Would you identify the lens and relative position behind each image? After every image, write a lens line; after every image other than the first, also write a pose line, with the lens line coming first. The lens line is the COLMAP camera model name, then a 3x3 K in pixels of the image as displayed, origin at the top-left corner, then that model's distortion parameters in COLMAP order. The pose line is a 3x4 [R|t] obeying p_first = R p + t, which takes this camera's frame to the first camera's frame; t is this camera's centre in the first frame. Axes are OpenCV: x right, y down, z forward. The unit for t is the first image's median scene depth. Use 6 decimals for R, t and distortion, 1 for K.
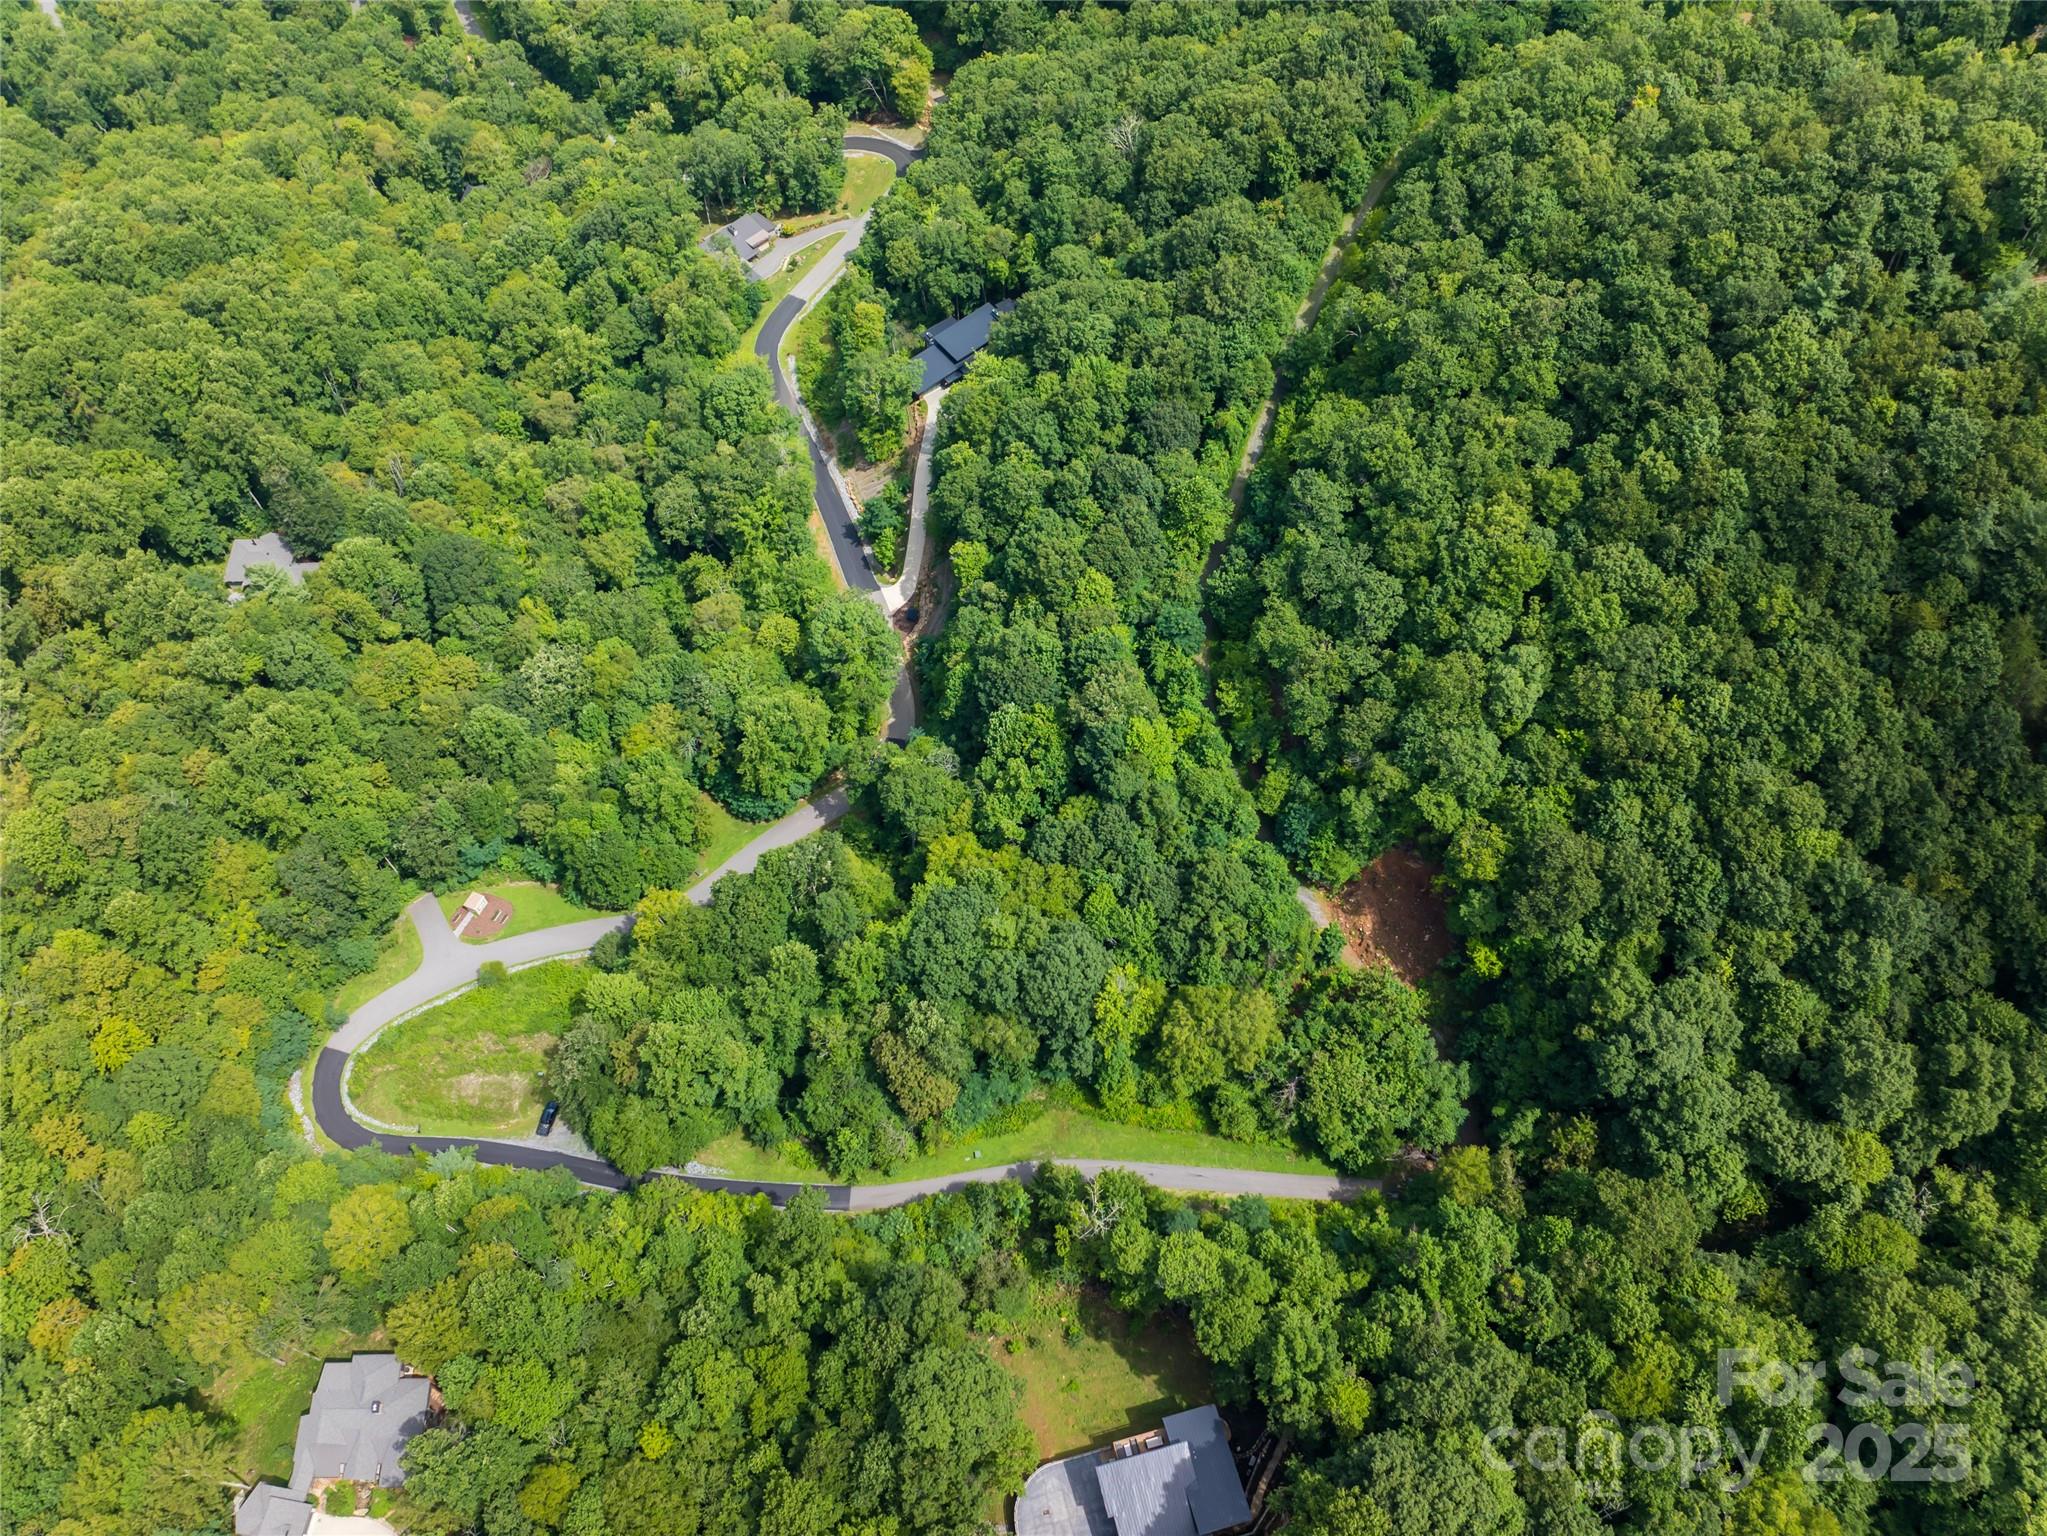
lens RADIAL K [[1565.5, 0, 1023.5], [0, 1565.5, 768.0], [0, 0, 1]] dist [-0.040068, -0.003695]
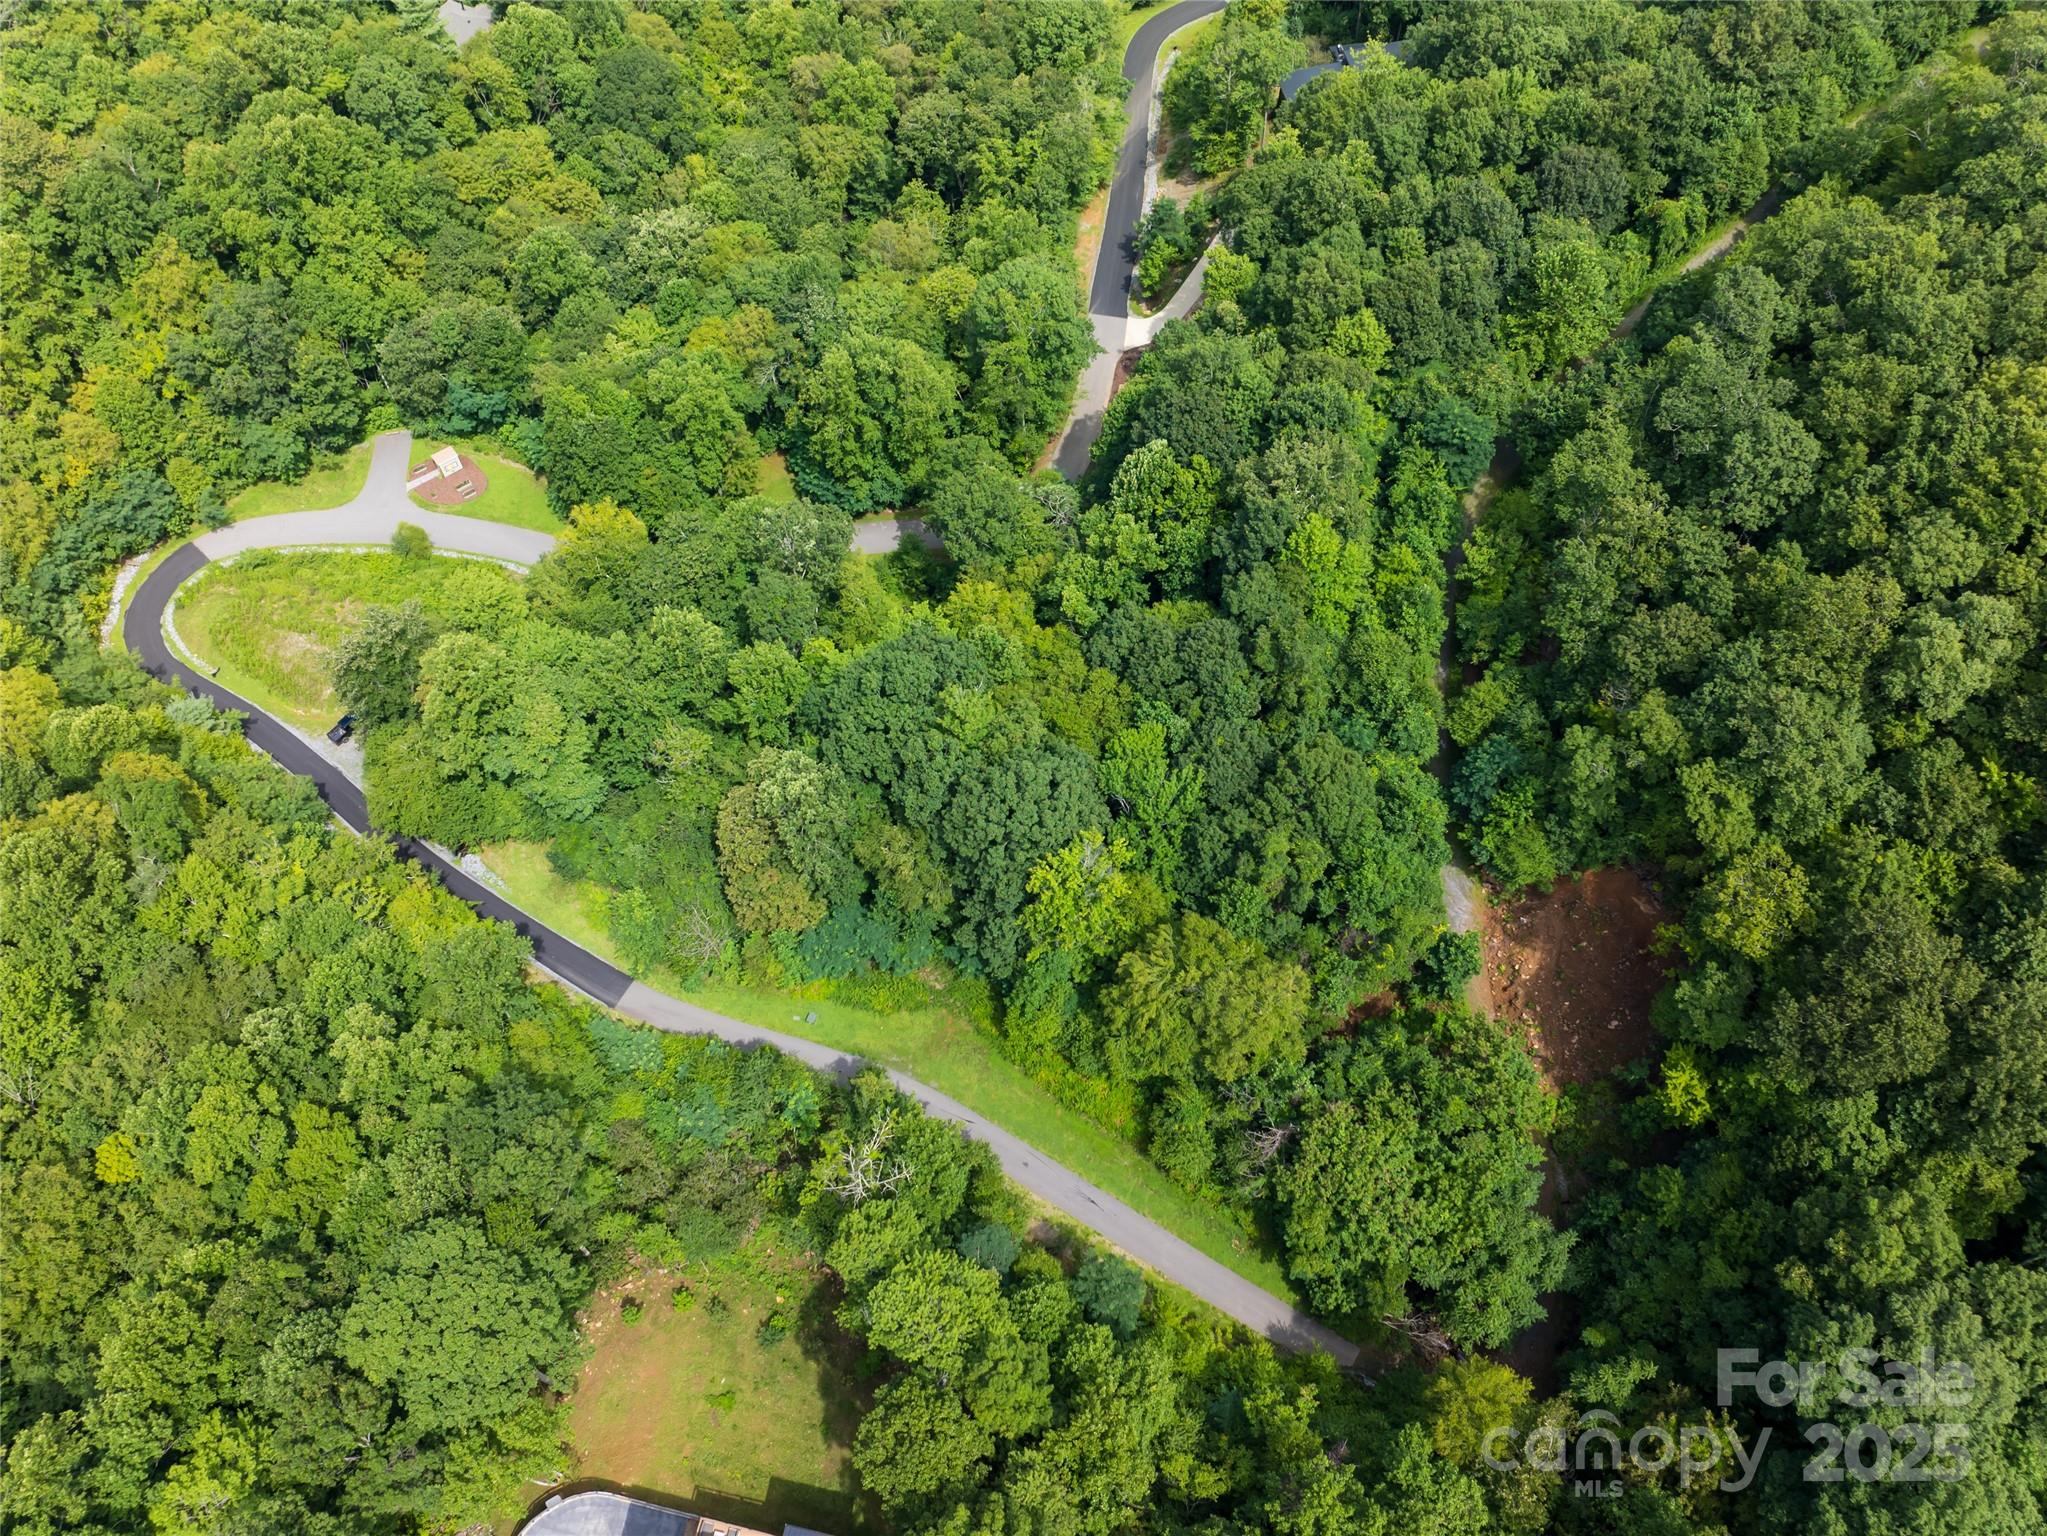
lens RADIAL K [[1565.5, 0, 1023.5], [0, 1565.5, 768.0], [0, 0, 1]] dist [-0.040068, -0.003695]
pose [[0.889202, 0.403576, -0.215513, 0.154934], [-0.399780, 0.914448, 0.062938, 0.076028], [0.222476, 0.030194, 0.974471, 0.387422]]
